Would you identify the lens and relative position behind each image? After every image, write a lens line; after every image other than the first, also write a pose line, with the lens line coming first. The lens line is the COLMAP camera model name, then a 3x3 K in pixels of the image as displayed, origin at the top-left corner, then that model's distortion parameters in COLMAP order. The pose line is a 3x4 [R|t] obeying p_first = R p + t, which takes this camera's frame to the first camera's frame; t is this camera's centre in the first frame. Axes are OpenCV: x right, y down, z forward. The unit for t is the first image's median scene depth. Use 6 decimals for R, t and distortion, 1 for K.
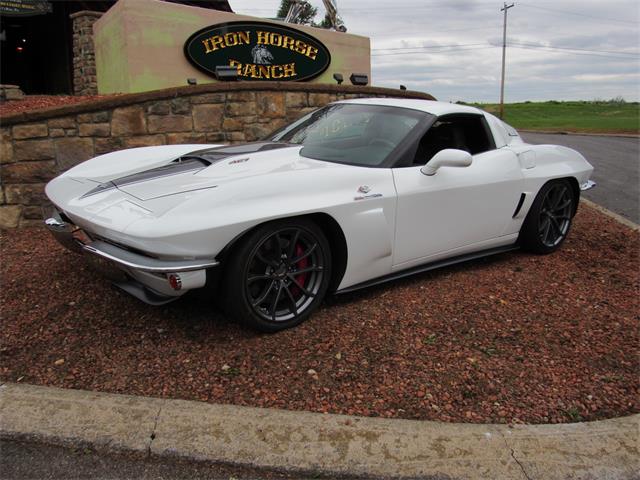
lens RADIAL K [[569.9, 0, 322.7], [0, 569.9, 230.4], [0, 0, 1]] dist [-0.043609, 0.008879]
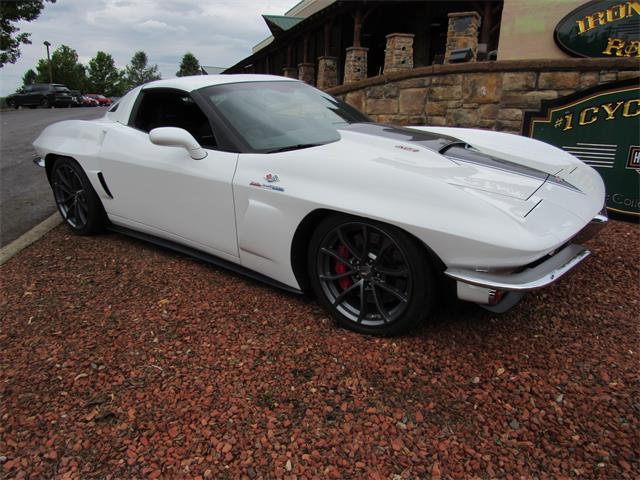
lens RADIAL K [[458.3, 0, 319.7], [0, 458.3, 237.8], [0, 0, 1]] dist [-0.022676, 0.004020]
pose [[0.257892, 0.271605, -0.927212, 0.695681], [-0.211240, 0.952307, 0.220202, -0.121116], [0.942799, 0.139076, 0.302966, 0.690415]]
